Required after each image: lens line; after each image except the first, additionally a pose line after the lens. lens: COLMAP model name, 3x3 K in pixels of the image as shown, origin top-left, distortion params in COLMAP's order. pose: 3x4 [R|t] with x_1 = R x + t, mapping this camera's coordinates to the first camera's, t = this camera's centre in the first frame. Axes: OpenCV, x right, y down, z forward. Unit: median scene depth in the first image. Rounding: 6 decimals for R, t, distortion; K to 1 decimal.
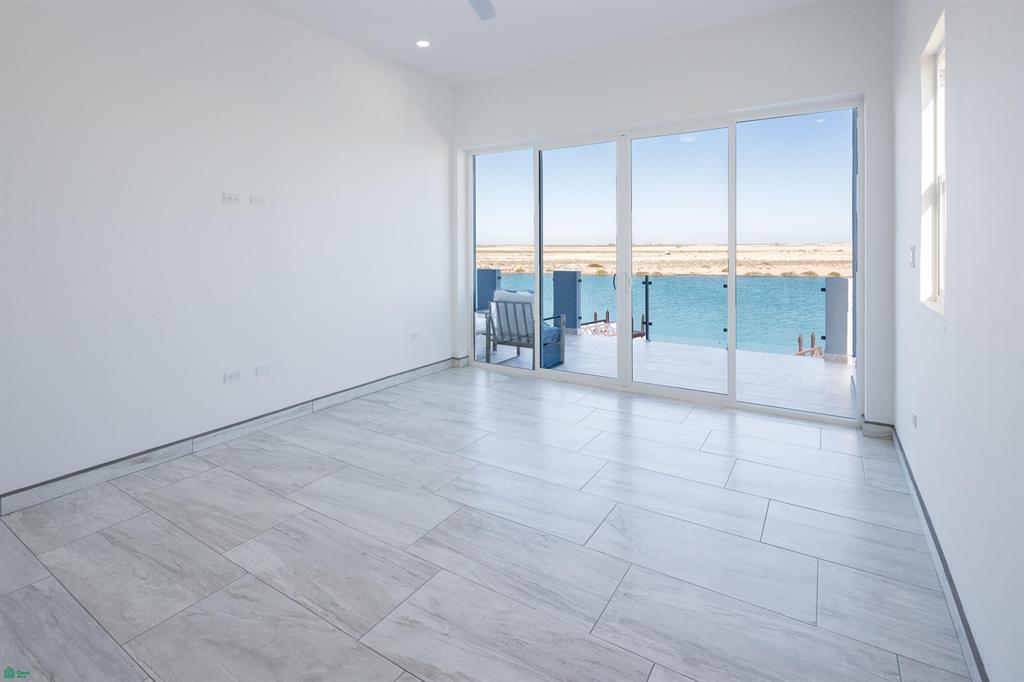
lens RADIAL K [[493.2, 0, 512.6], [0, 493.2, 246.2], [0, 0, 1]] dist [-0.003133, -0.000485]
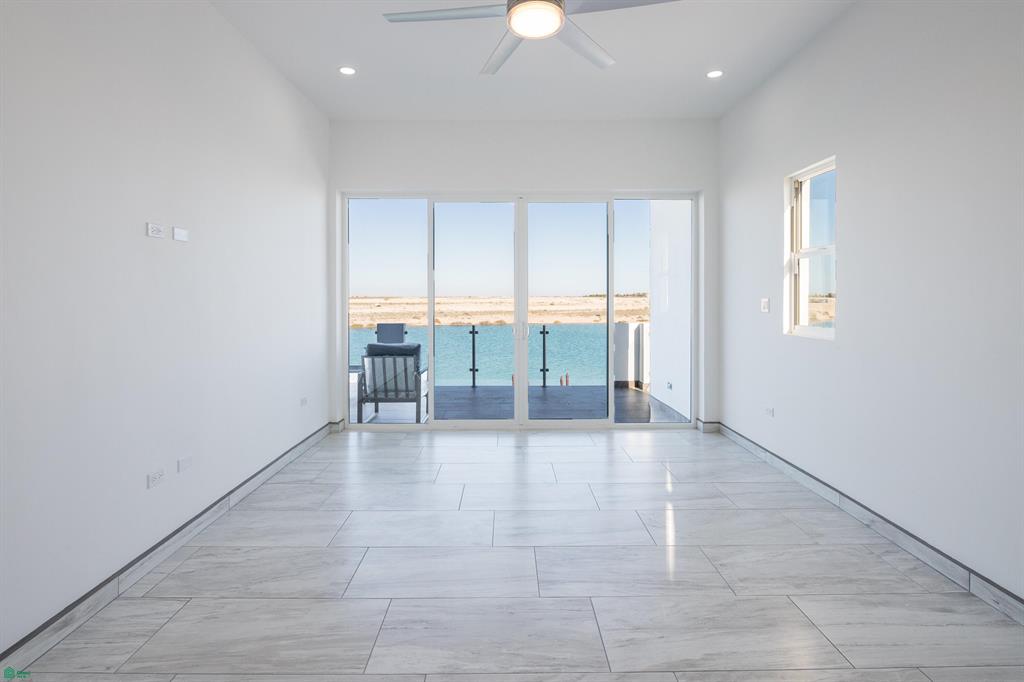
lens RADIAL K [[492.6, 0, 511.5], [0, 492.6, 298.4], [0, 0, 1]] dist [-0.002701, -0.000579]
pose [[0.840418, 0.002135, 0.541934, -0.528844], [-0.002103, 0.999998, -0.000678, 0.001820], [-0.541934, -0.000569, 0.840421, 0.115847]]
